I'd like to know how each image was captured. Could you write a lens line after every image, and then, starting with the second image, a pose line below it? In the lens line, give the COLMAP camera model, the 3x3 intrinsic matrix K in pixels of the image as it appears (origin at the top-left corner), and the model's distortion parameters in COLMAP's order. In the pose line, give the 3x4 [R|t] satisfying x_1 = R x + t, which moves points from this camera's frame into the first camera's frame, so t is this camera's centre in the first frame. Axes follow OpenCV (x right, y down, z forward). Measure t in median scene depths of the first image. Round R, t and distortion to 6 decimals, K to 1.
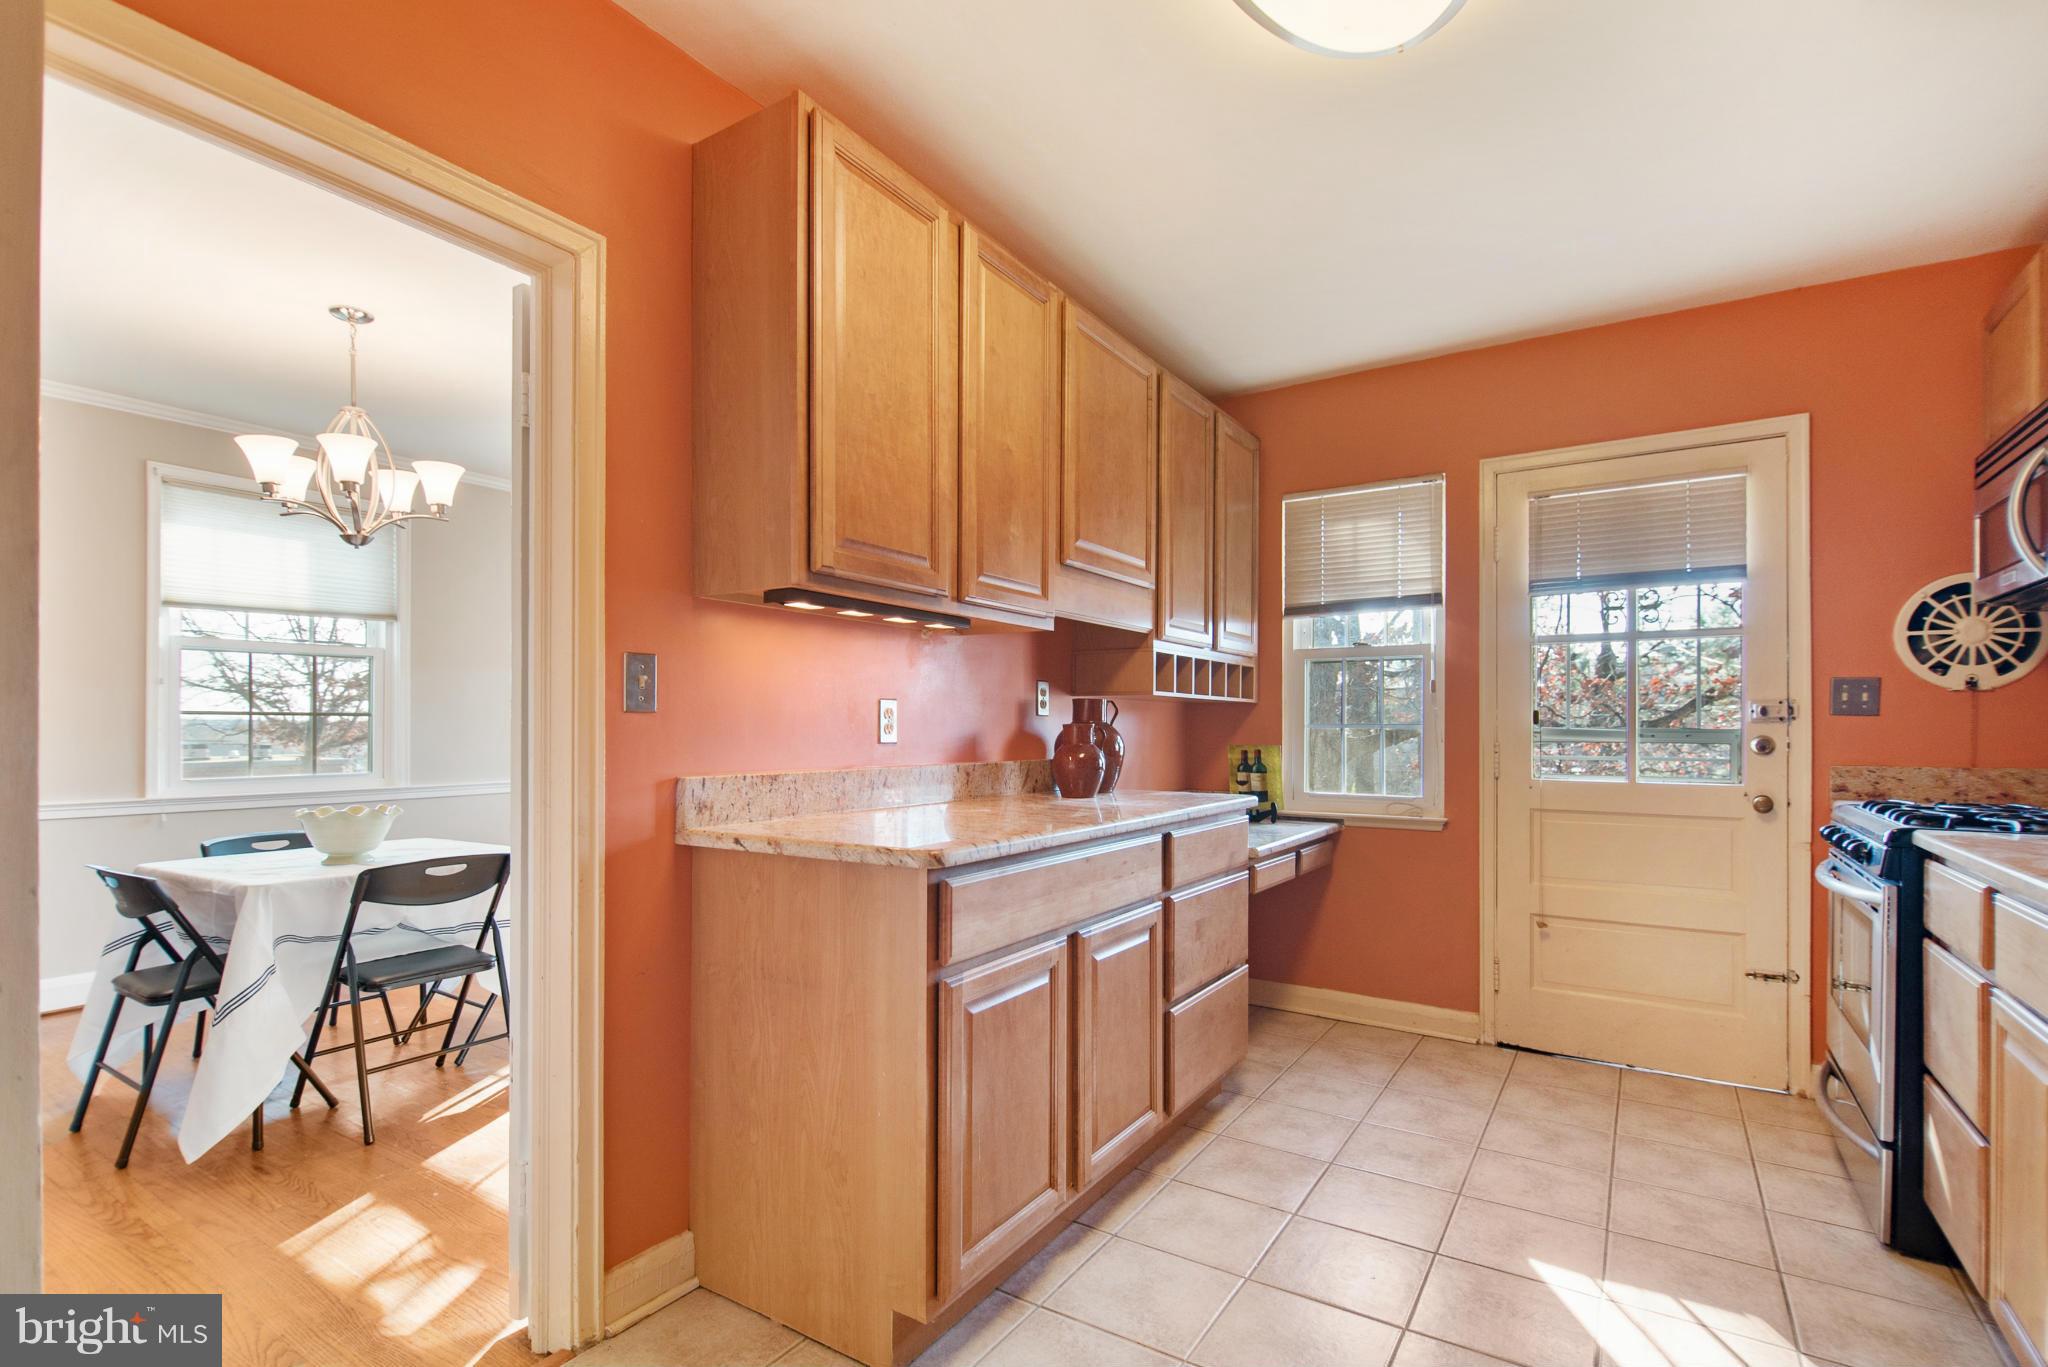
lens RADIAL K [[950.1, 0, 1025.9], [0, 950.1, 720.0], [0, 0, 1]] dist [-0.000909, -0.001031]
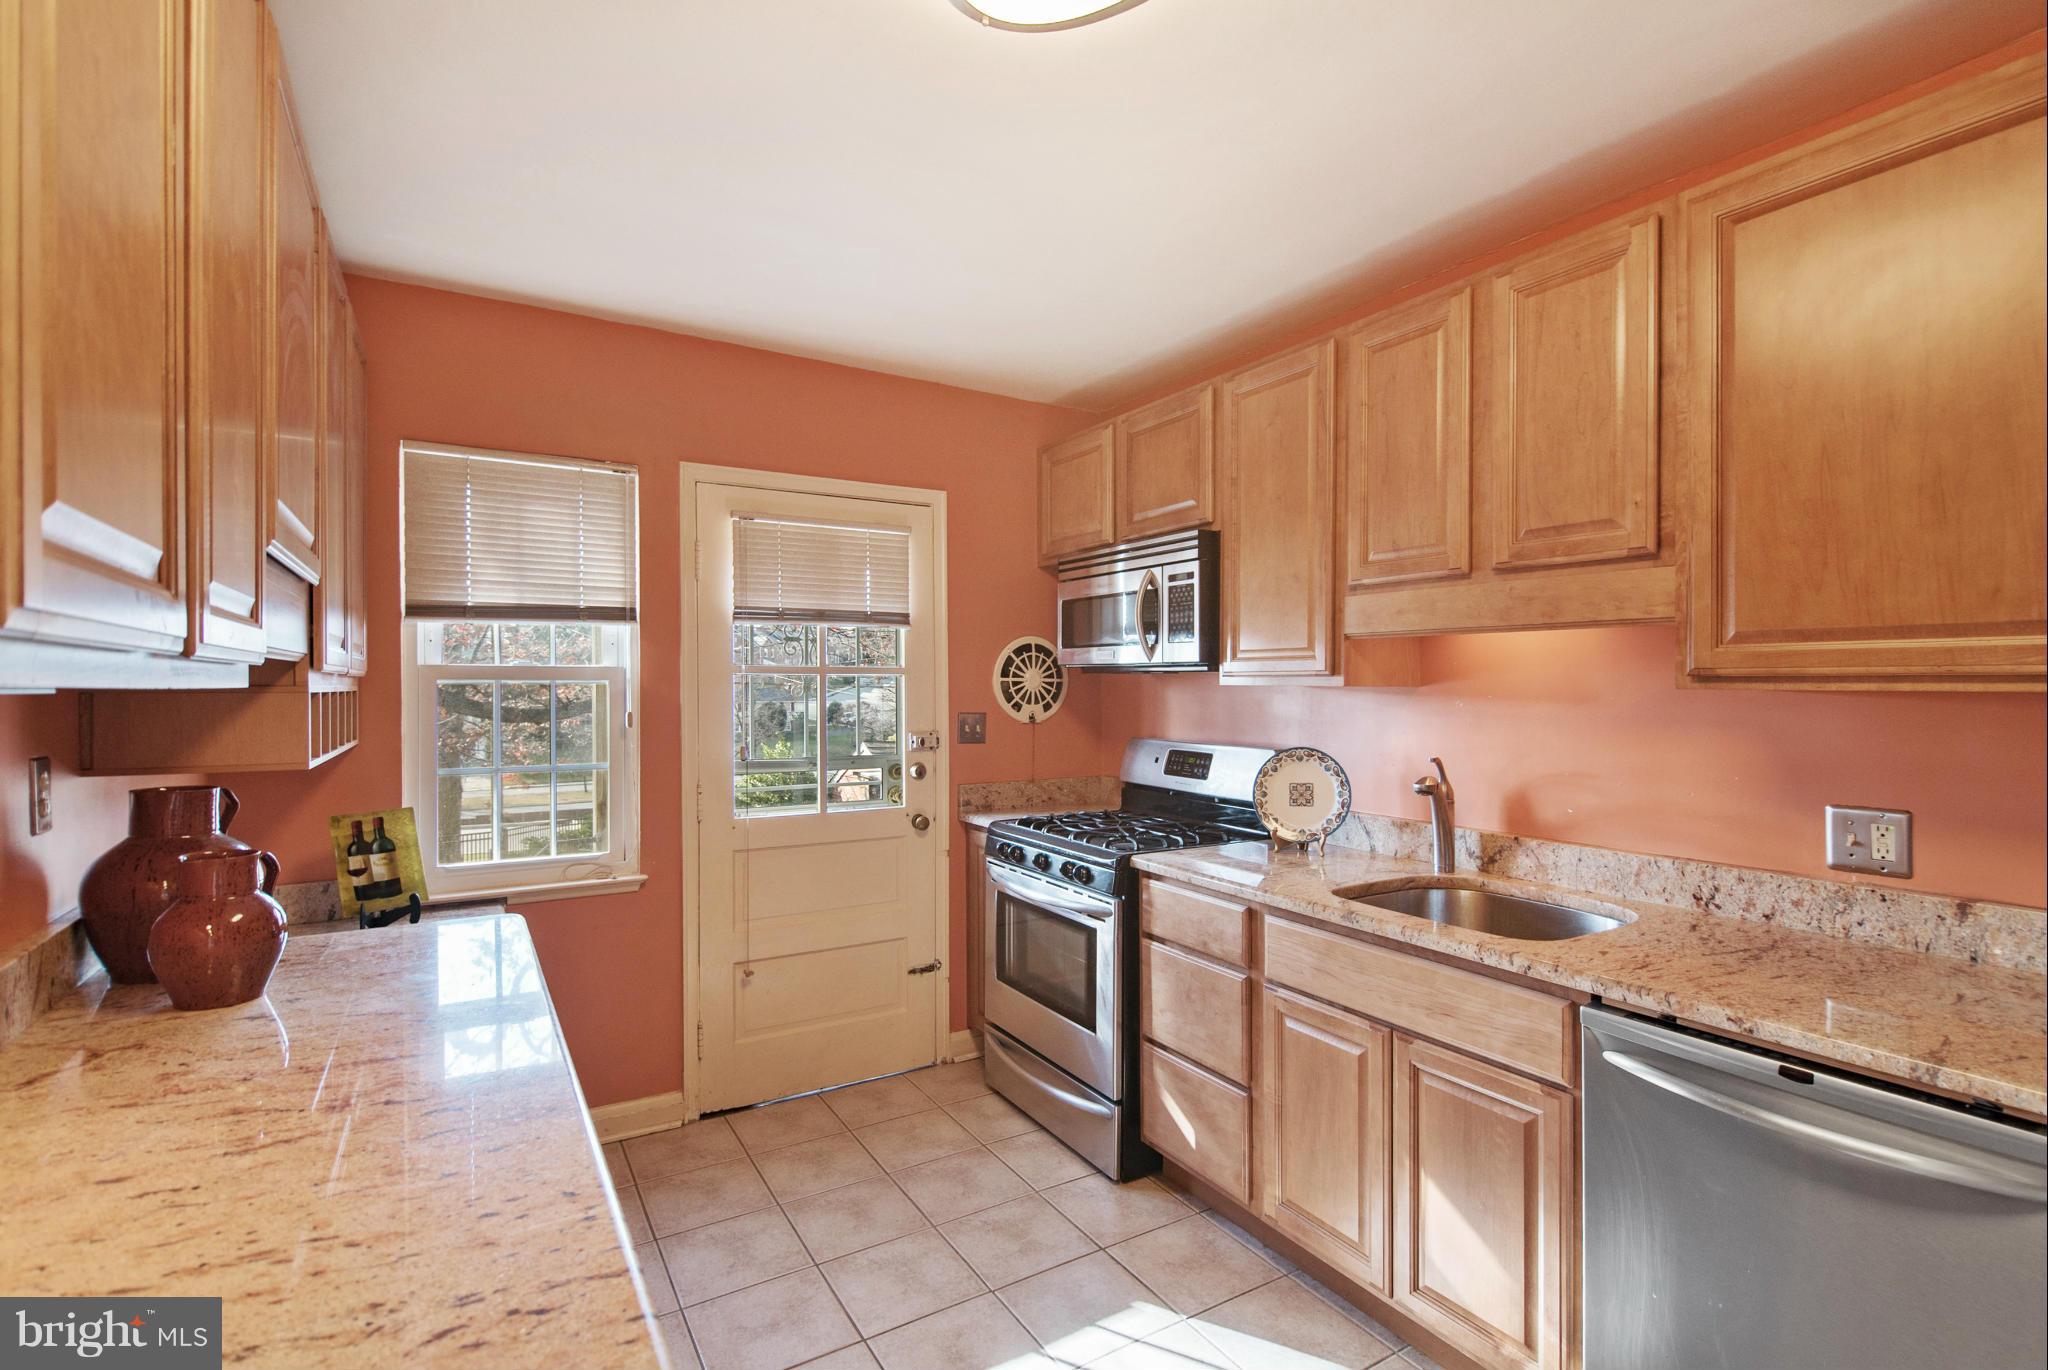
lens RADIAL K [[957.0, 0, 1024.0], [0, 957.0, 685.0], [0, 0, 1]] dist [0.025764, -0.000206]
pose [[0.430784, -0.006913, 0.902429, -0.233301], [-0.004864, 0.999938, 0.009982, -0.095146], [-0.902442, -0.008689, 0.430723, 0.401978]]
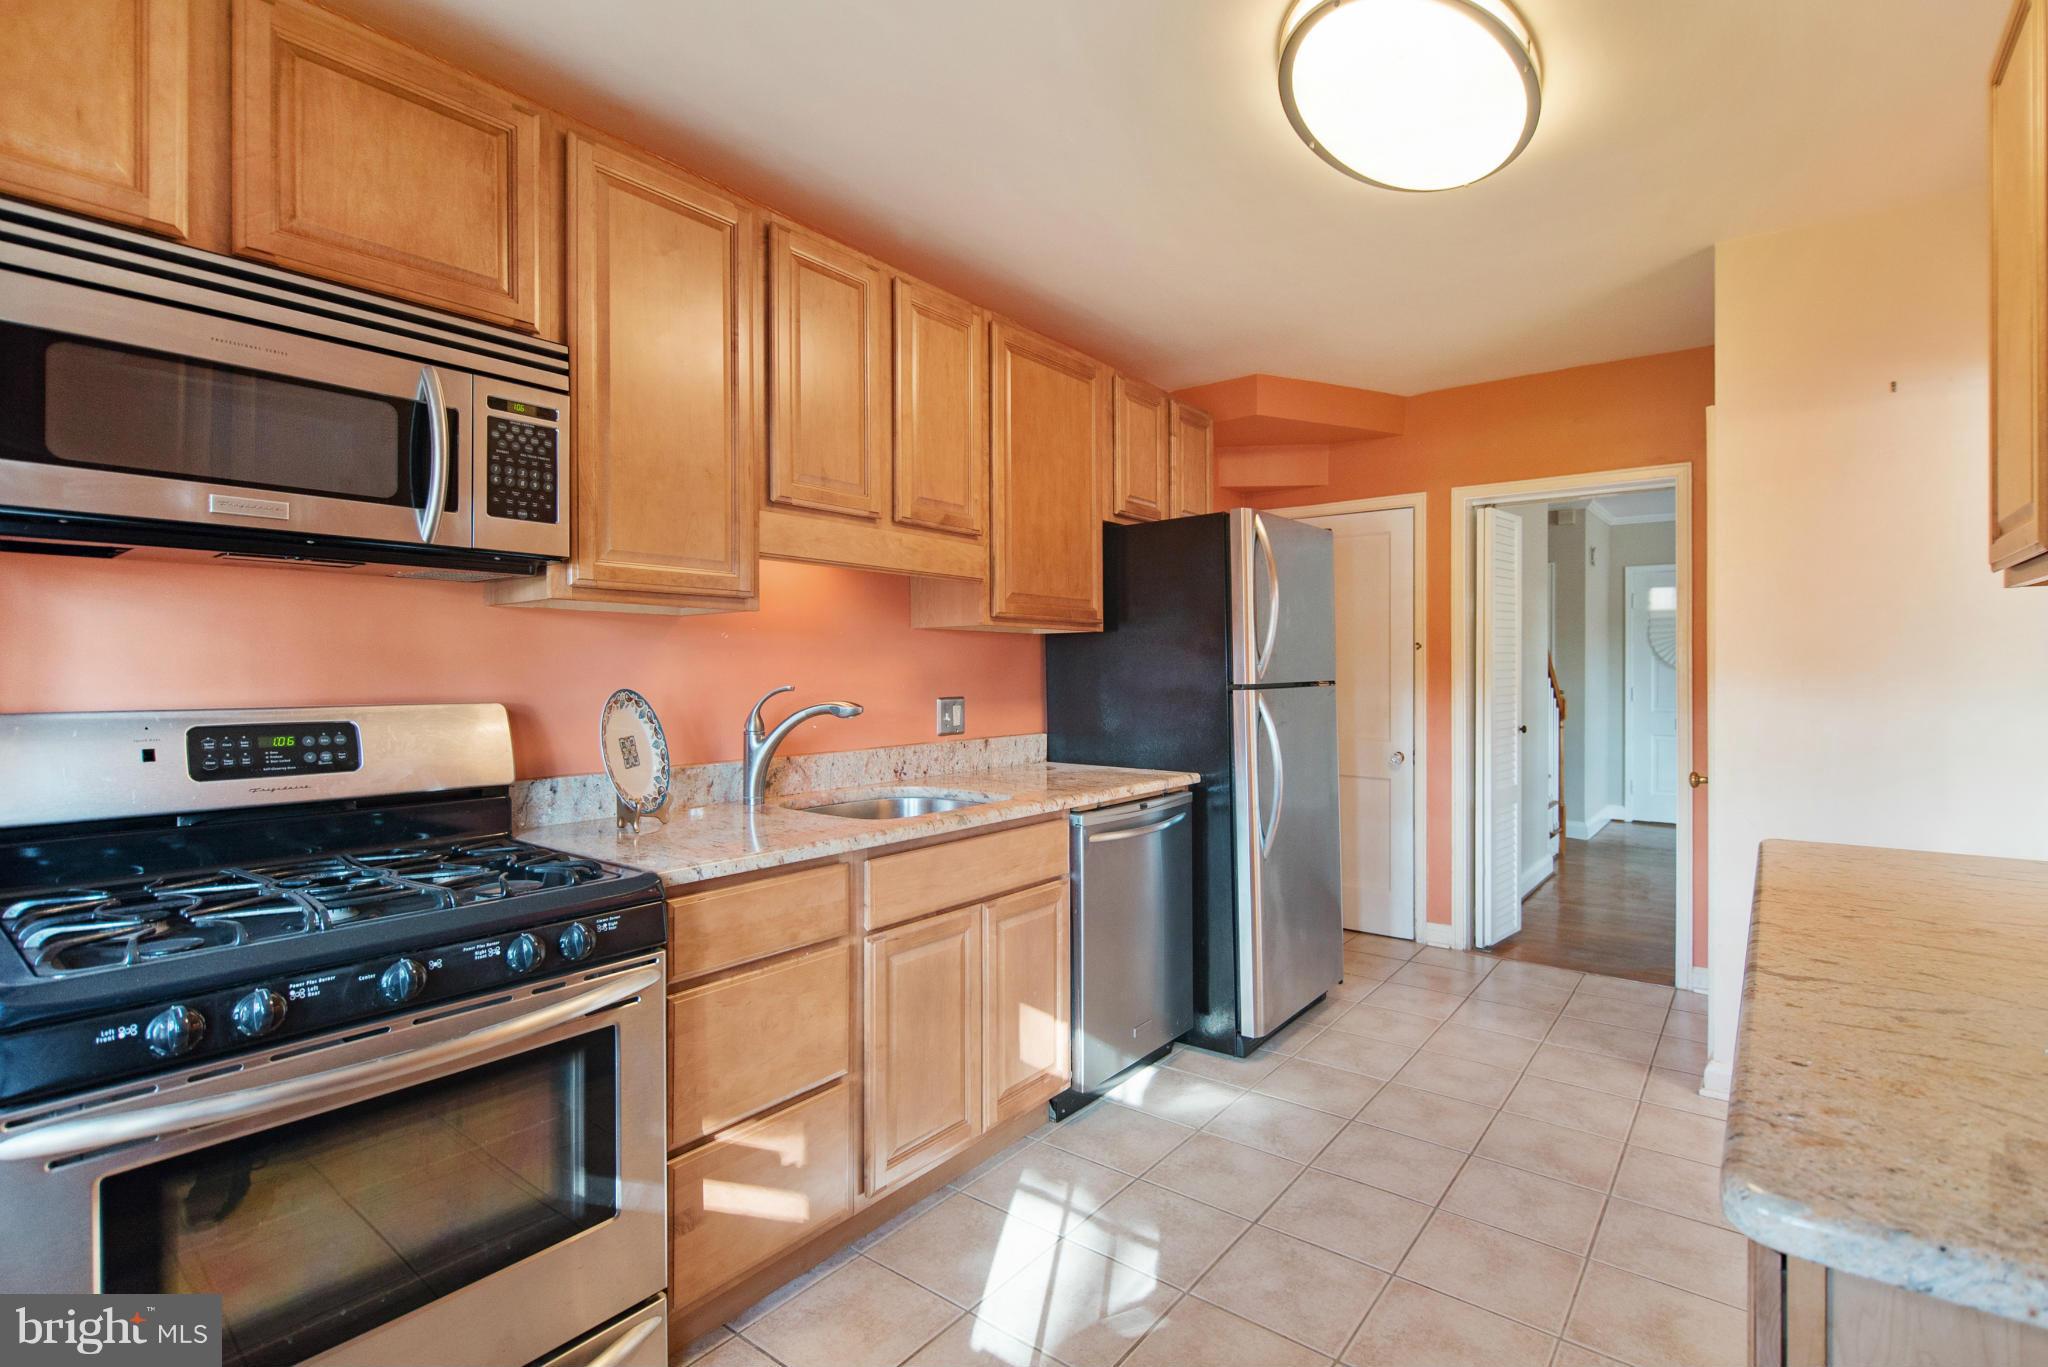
lens RADIAL K [[900.2, 0, 1085.8], [0, 900.2, 677.8], [0, 0, 1]] dist [-0.001043, 0.000013]
pose [[-0.997562, -0.004691, 0.069634, 0.401719], [-0.004473, 0.999985, 0.003284, -0.033086], [-0.069648, 0.002965, -0.997567, 1.273118]]
